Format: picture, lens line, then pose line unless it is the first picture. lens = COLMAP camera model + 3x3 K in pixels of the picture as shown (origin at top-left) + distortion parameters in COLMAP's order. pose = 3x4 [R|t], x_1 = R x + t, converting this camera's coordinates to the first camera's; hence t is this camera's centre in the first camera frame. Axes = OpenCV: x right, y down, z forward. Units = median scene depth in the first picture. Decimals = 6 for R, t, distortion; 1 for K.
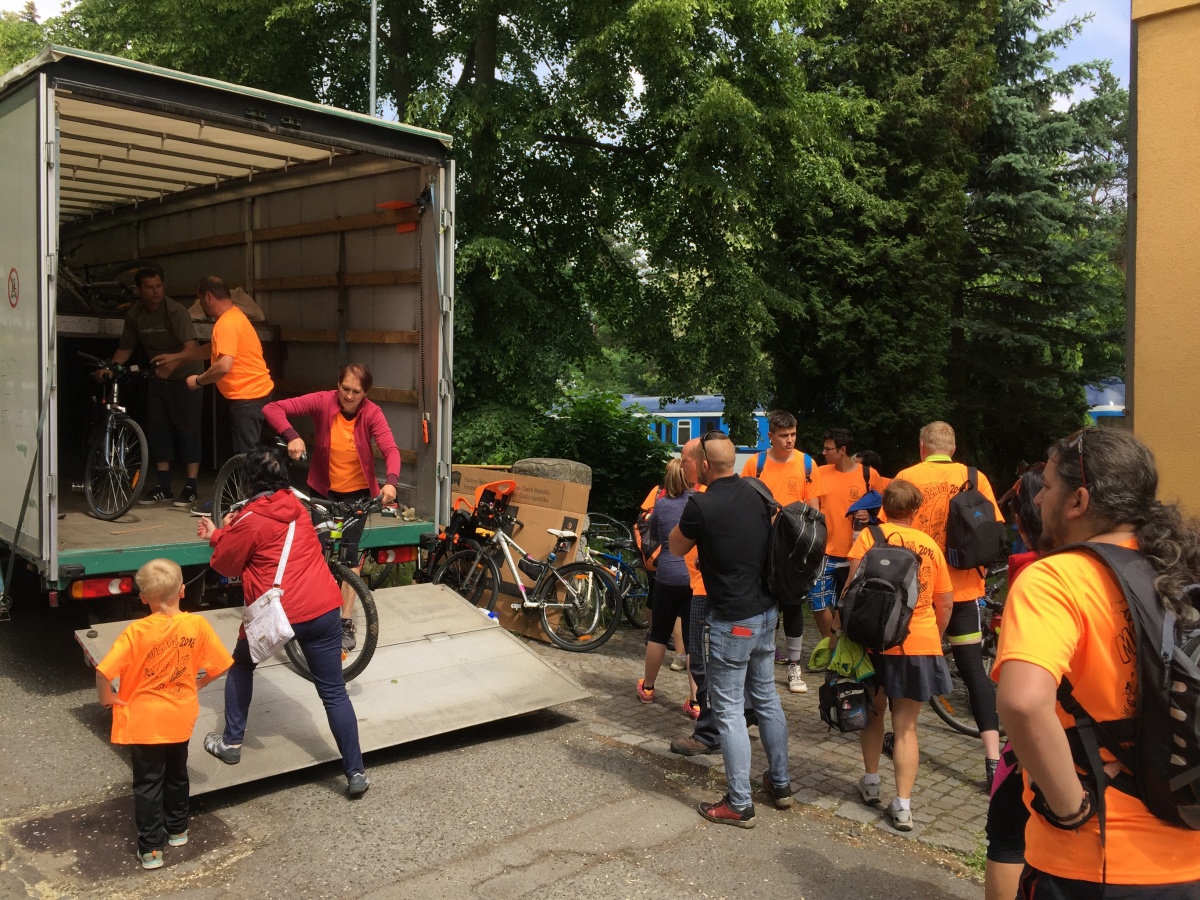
lens RADIAL K [[1019.7, 0, 600.0], [0, 1019.7, 450.0], [0, 0, 1]] dist [0.068176, -0.115112]
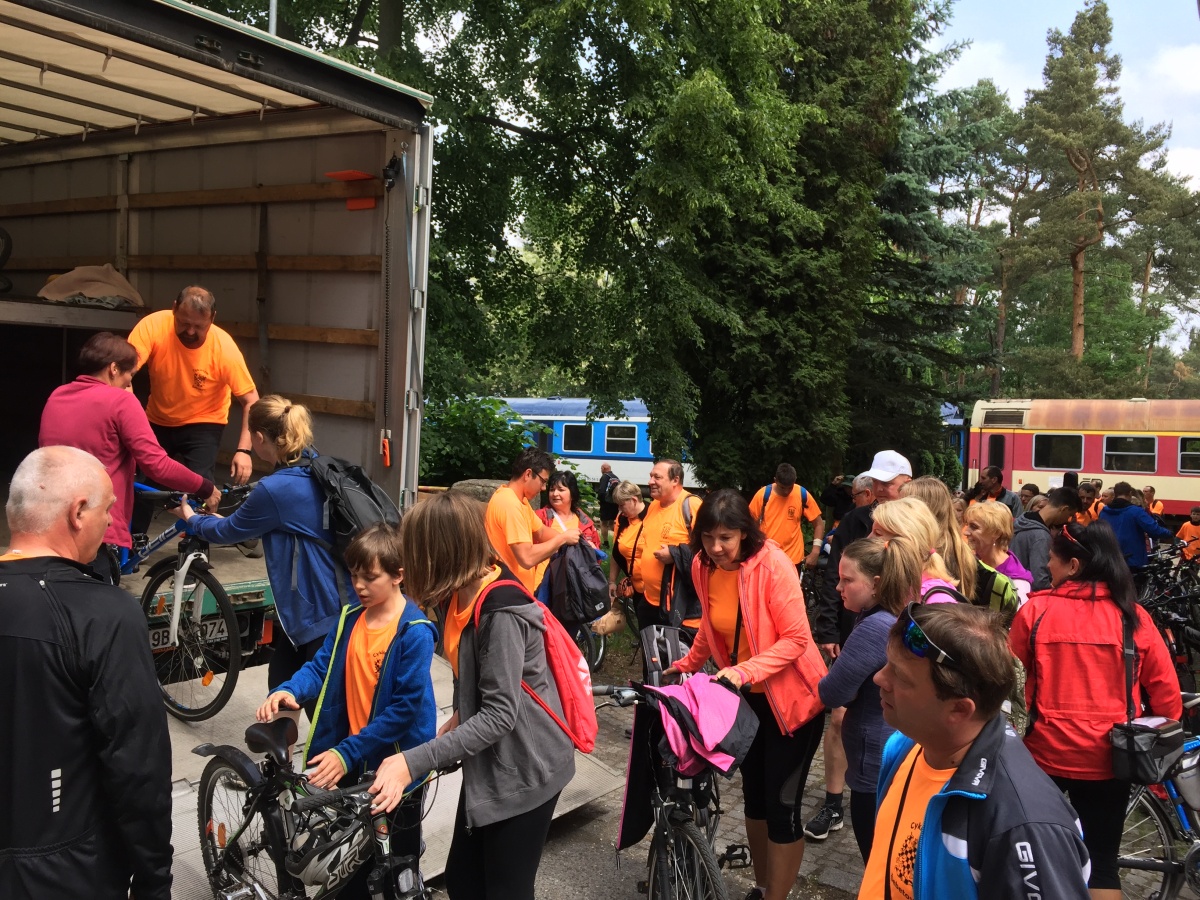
lens RADIAL K [[1019.7, 0, 600.0], [0, 1019.7, 450.0], [0, 0, 1]] dist [0.068176, -0.115112]
pose [[0.979563, 0.019698, 0.200173, -0.098646], [-0.019999, 0.999800, -0.000518, -0.013498], [-0.200143, -0.003496, 0.979760, 0.092117]]
